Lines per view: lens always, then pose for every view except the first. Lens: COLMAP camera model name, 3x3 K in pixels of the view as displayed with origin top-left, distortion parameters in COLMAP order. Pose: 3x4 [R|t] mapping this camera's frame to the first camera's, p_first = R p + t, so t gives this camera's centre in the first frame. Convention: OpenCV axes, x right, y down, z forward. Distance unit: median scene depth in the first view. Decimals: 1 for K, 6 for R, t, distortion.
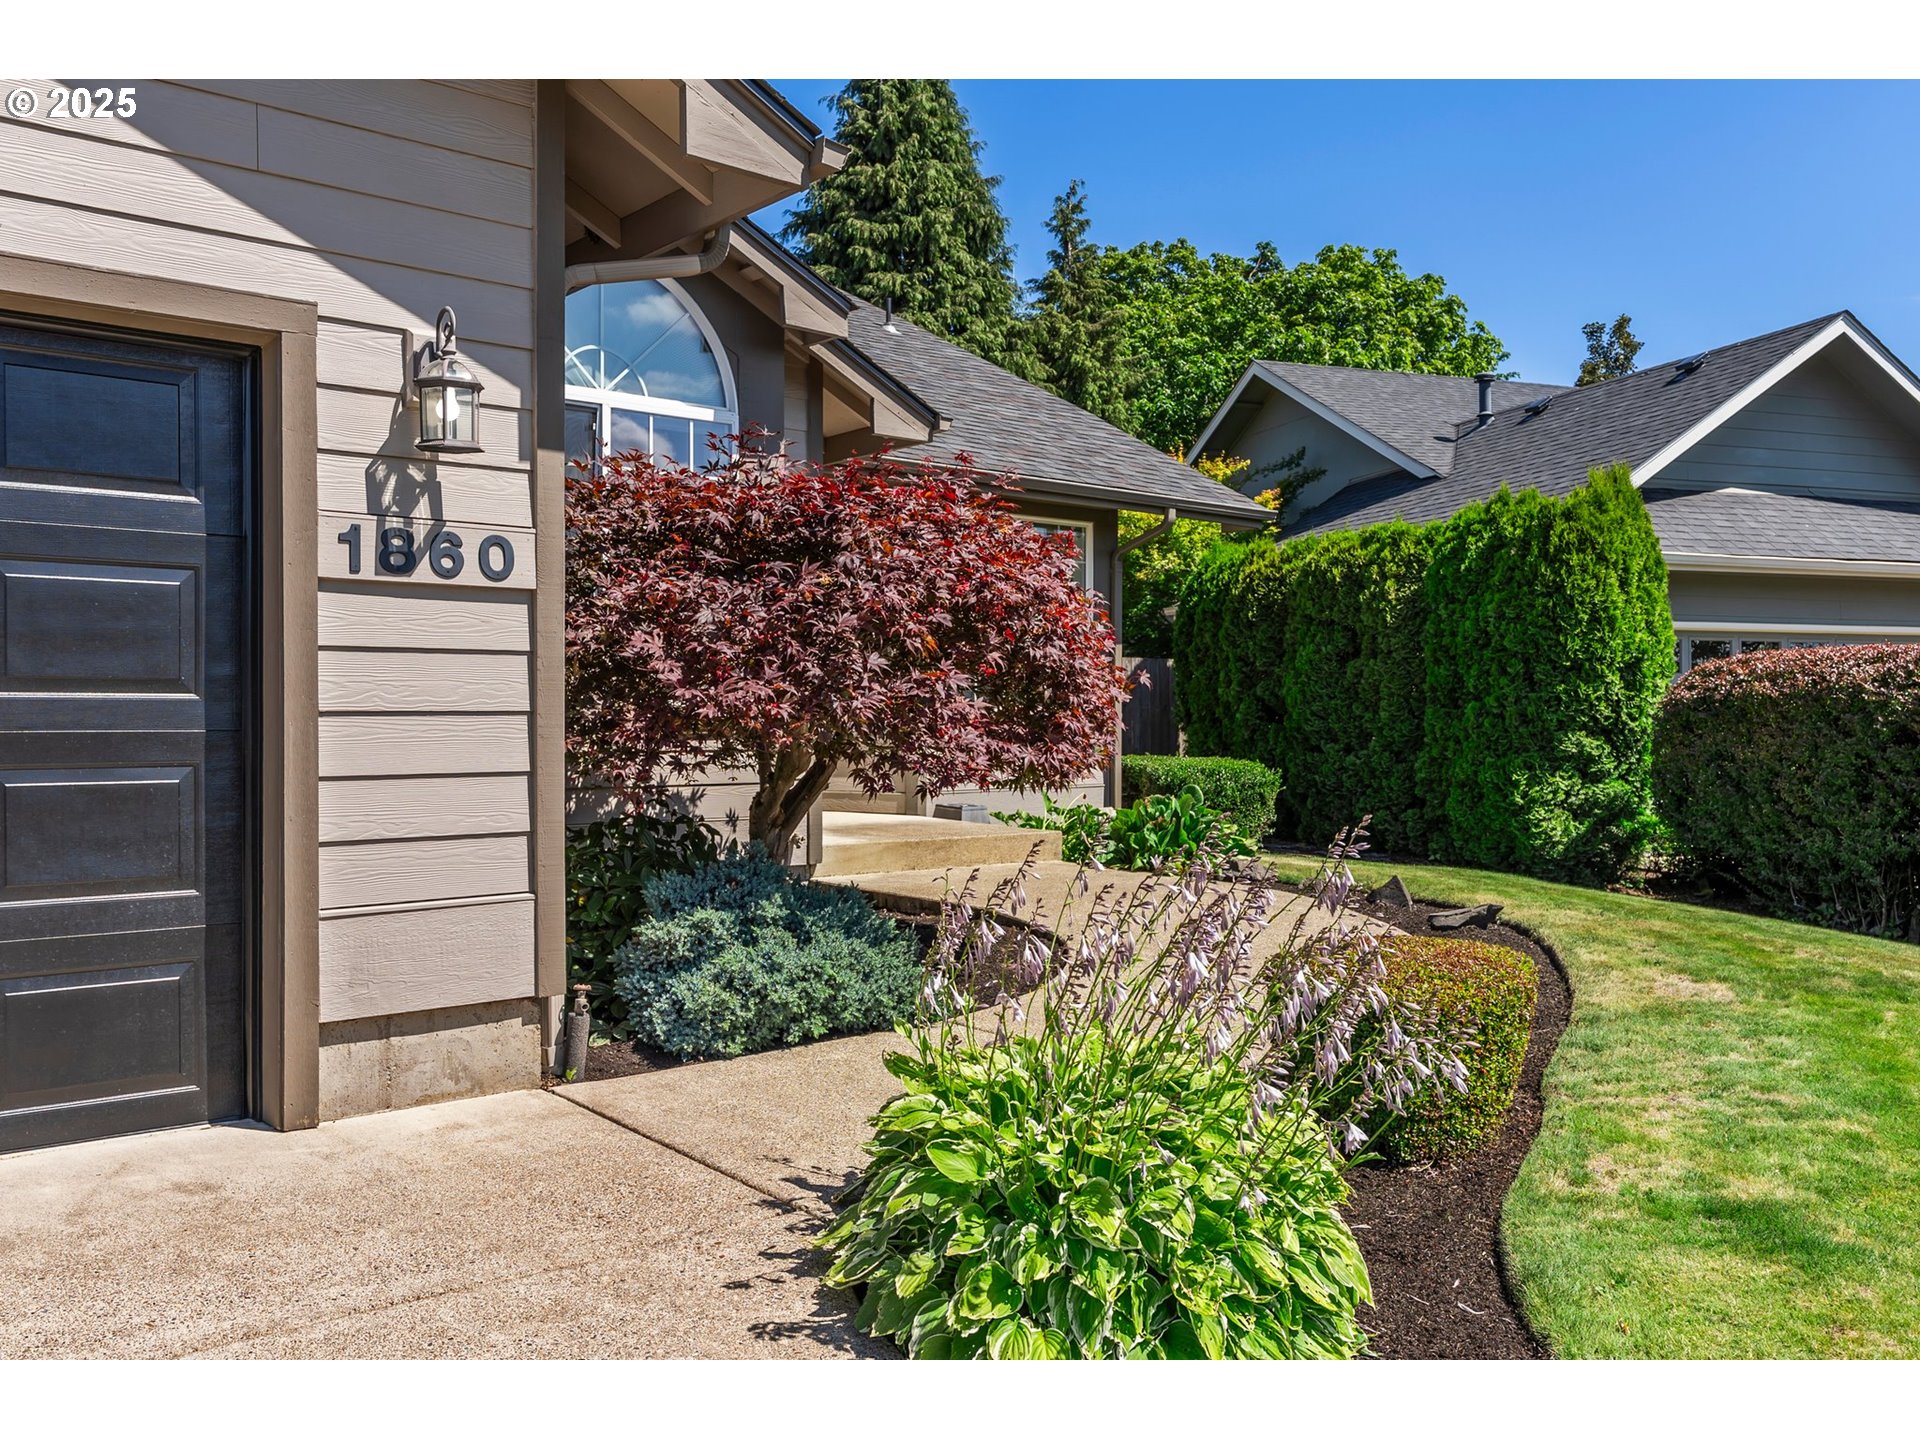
lens RADIAL K [[1570.2, 0, 960.0], [0, 1570.2, 720.0], [0, 0, 1]] dist [0.005529, 0.003090]
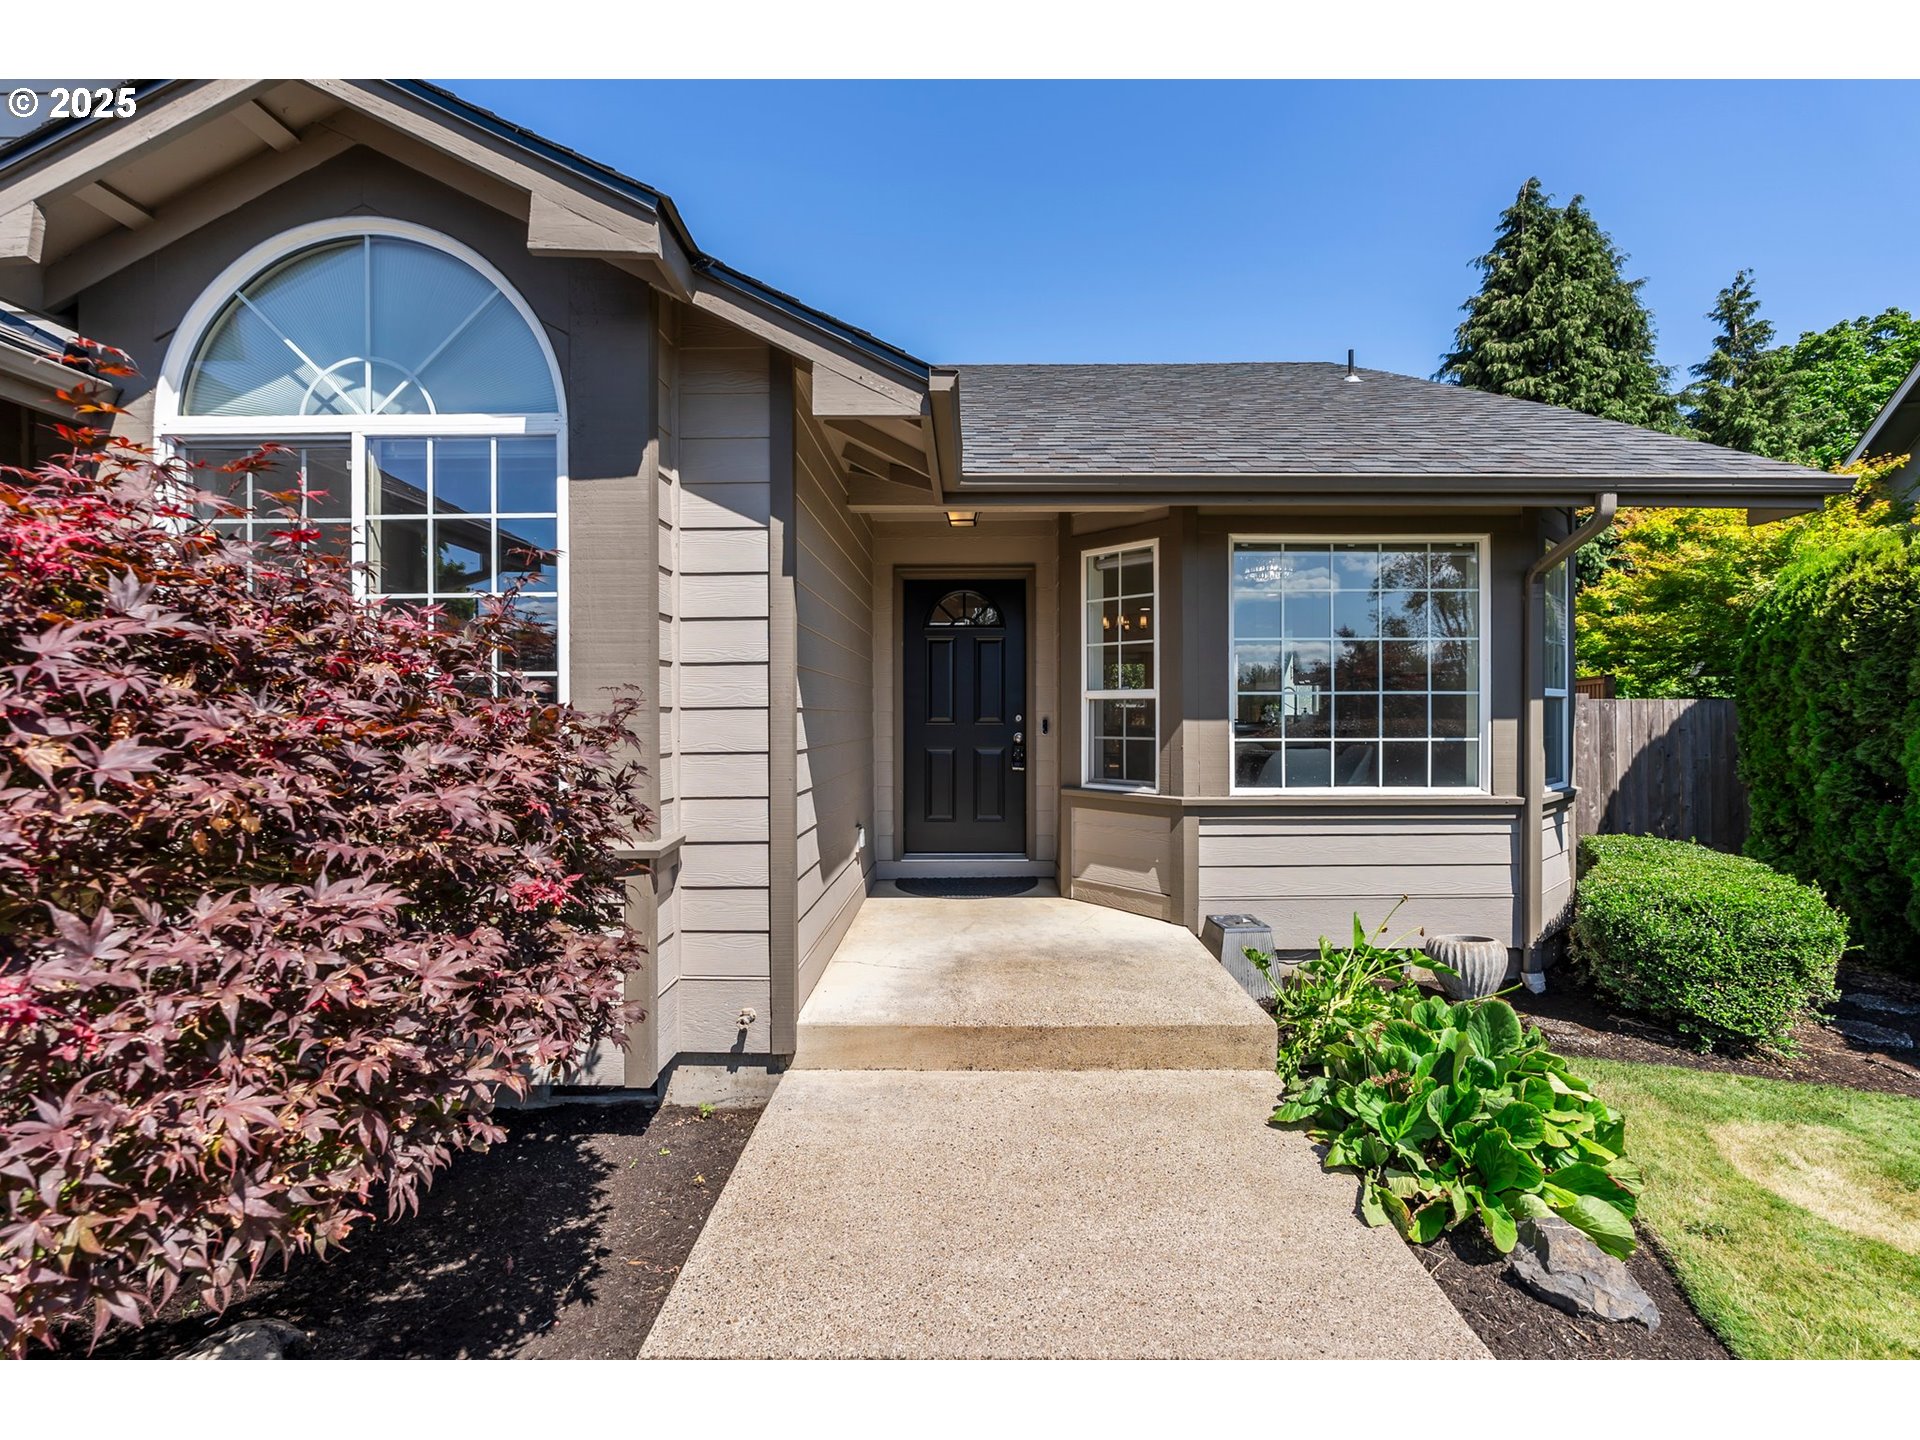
lens RADIAL K [[883.5, 0, 955.0], [0, 883.5, 722.9], [0, 0, 1]] dist [-0.018337, 0.006349]
pose [[0.769405, -0.003195, -0.638753, 0.049355], [0.004006, 0.999992, -0.000177, -0.012783], [0.638748, -0.002423, 0.769412, 0.171580]]
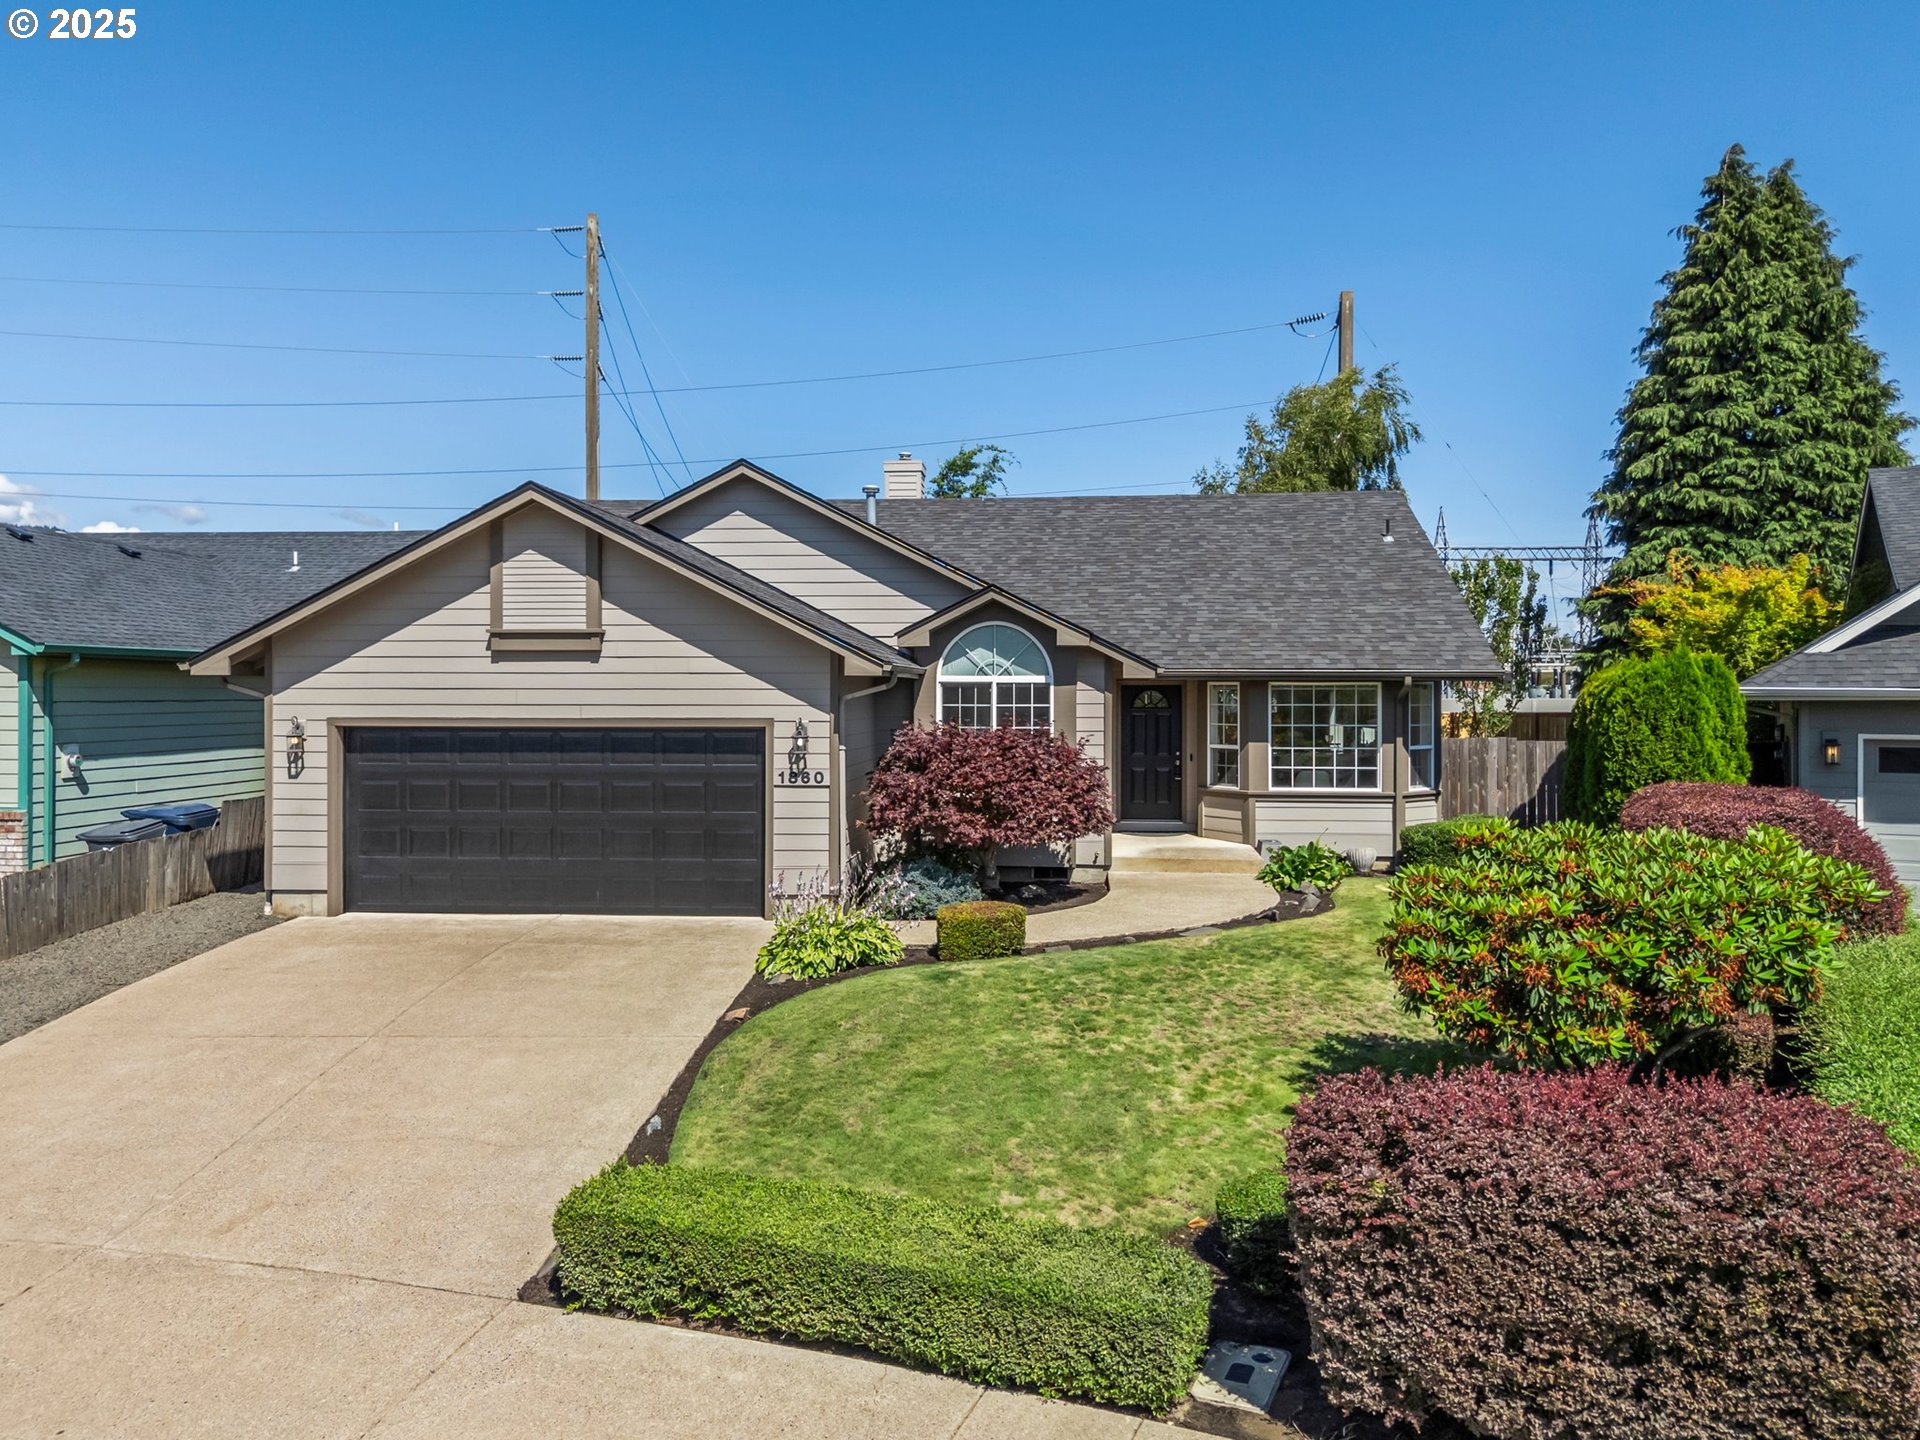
lens RADIAL K [[1325.8, 0, 960.0], [0, 1325.8, 720.0], [0, 0, 1]] dist [0.055763, -0.066318]
pose [[0.719782, 0.007235, -0.694163, 0.248842], [-0.001906, 0.999963, 0.008446, -0.030907], [0.694198, -0.004757, 0.719769, -0.122106]]
